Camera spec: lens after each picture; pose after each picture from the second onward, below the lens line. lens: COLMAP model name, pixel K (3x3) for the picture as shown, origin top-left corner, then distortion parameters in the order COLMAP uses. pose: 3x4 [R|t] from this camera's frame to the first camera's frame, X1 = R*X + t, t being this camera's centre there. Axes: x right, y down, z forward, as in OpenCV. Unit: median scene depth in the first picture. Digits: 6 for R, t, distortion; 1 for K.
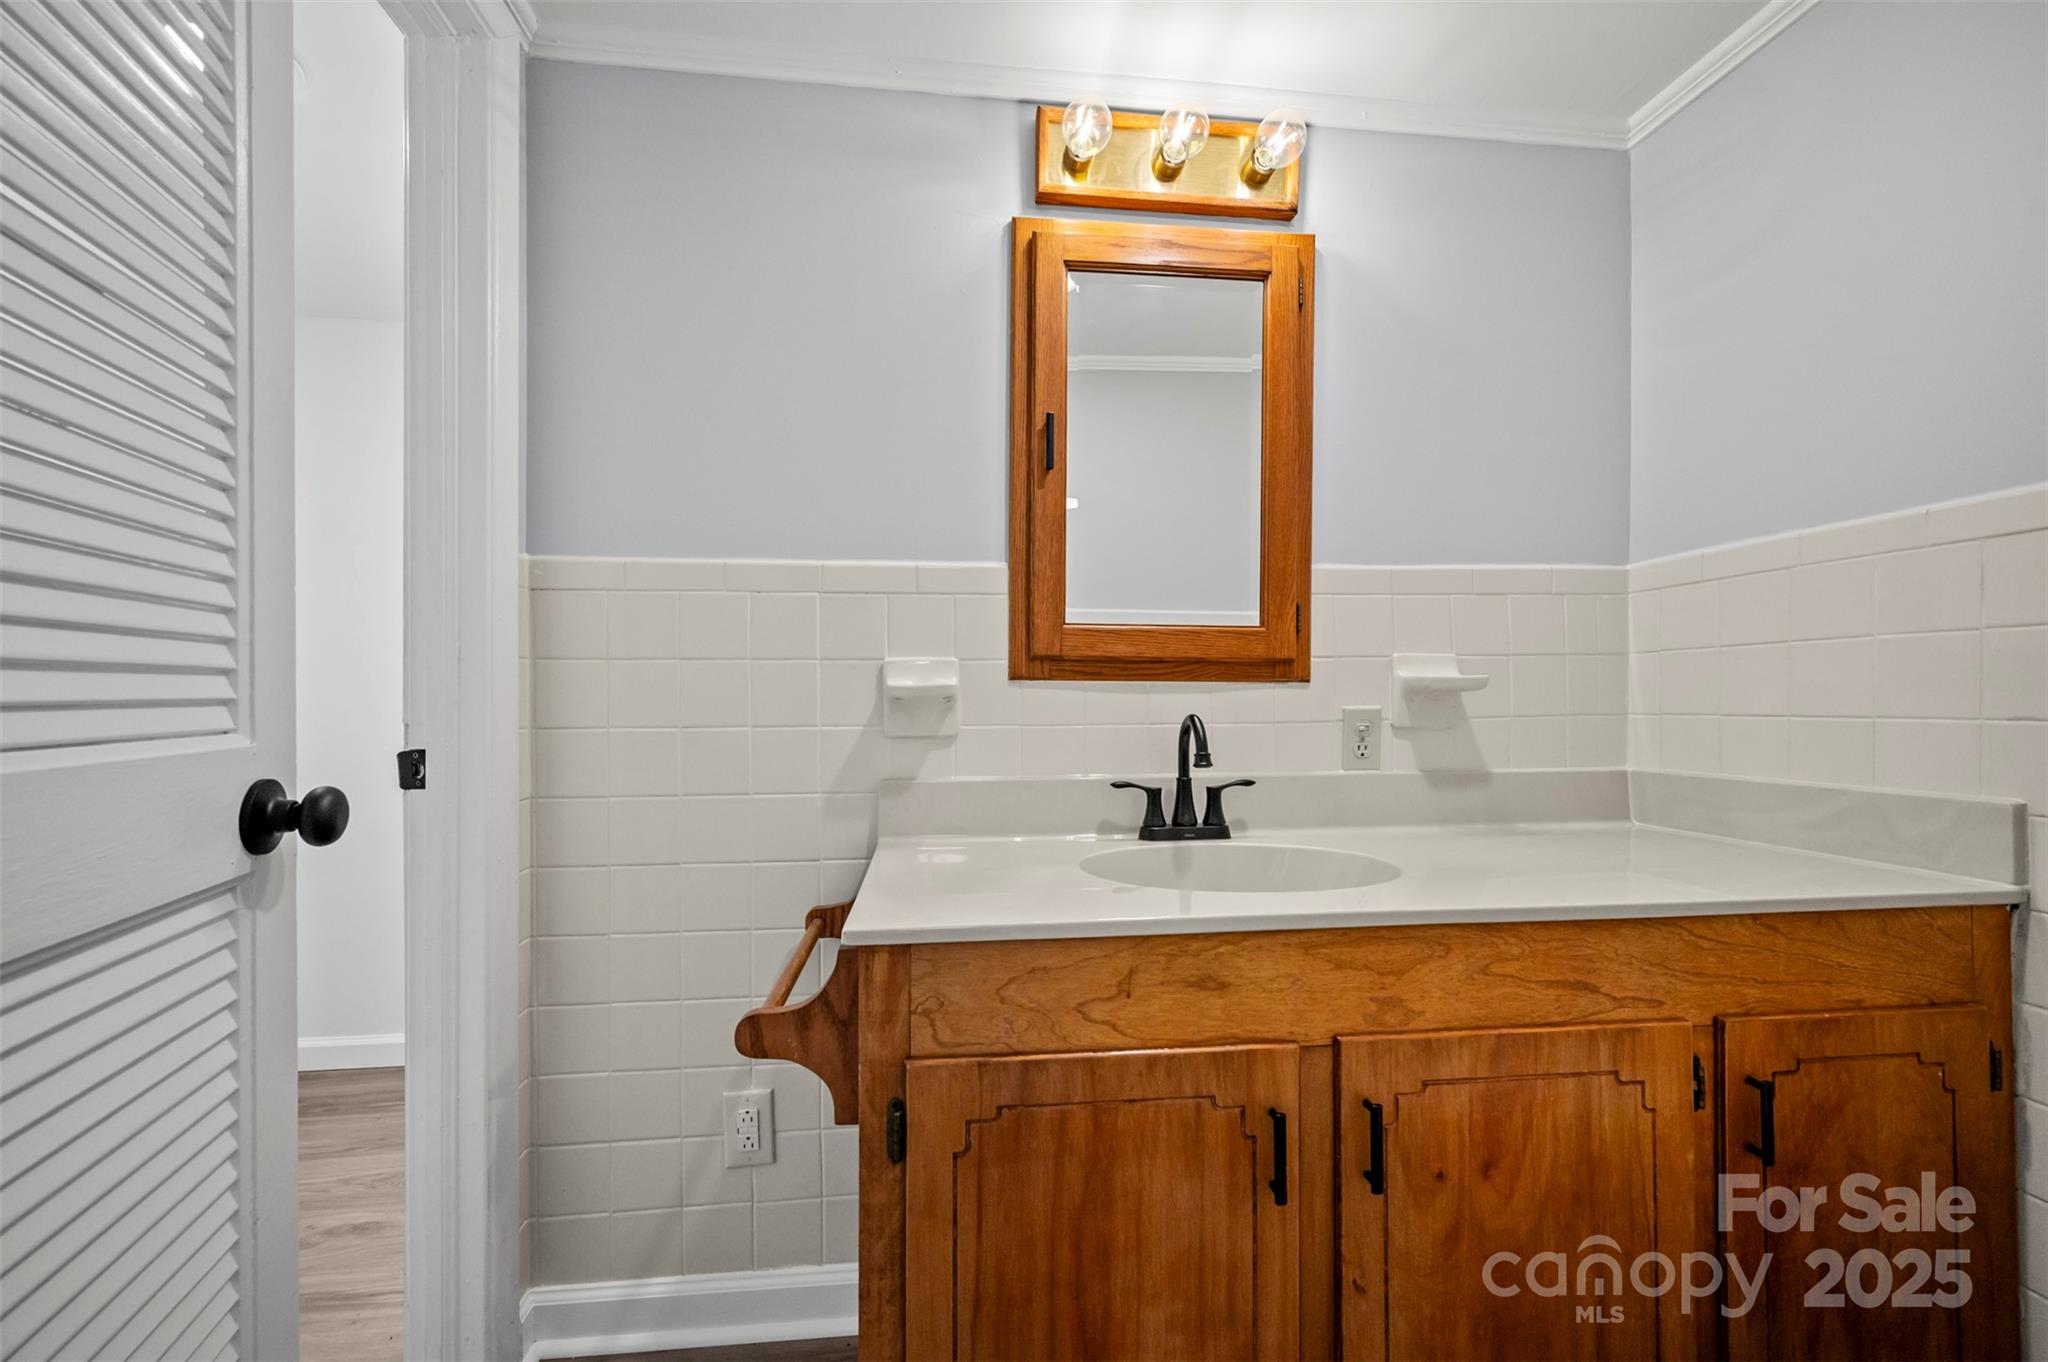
lens RADIAL K [[826.8, 0, 1031.9], [0, 826.8, 685.2], [0, 0, 1]] dist [0.000372, 0.000012]
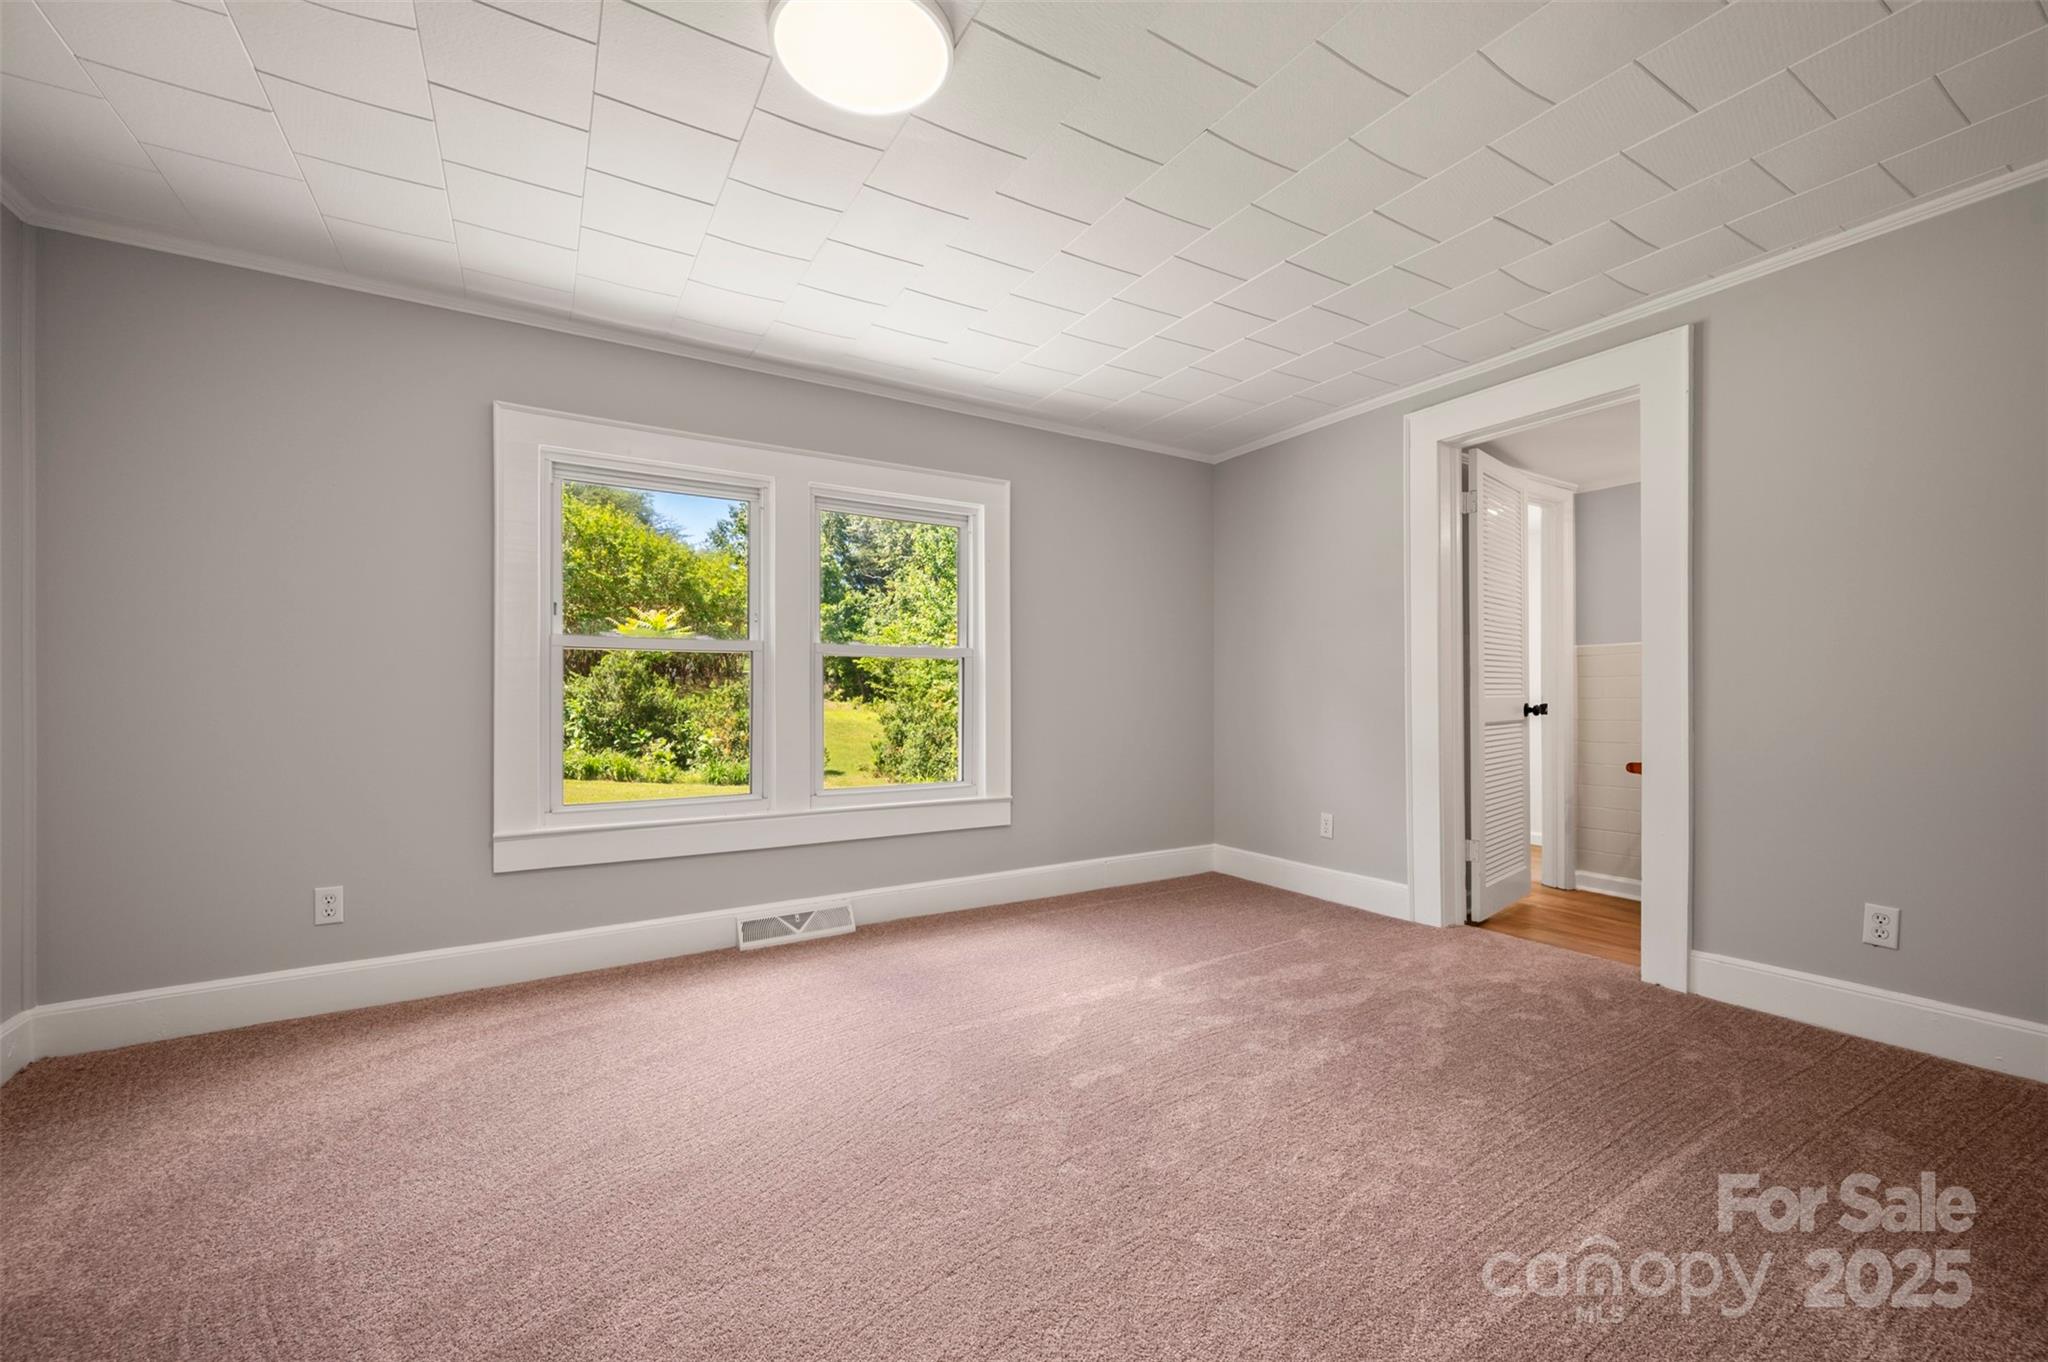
lens RADIAL K [[826.8, 0, 1031.9], [0, 826.8, 685.2], [0, 0, 1]] dist [0.000372, 0.000012]
pose [[0.400356, -0.002874, -0.916355, 1.557724], [0.002509, 0.999995, -0.002040, -0.009393], [0.916356, -0.001483, 0.400361, -2.327462]]
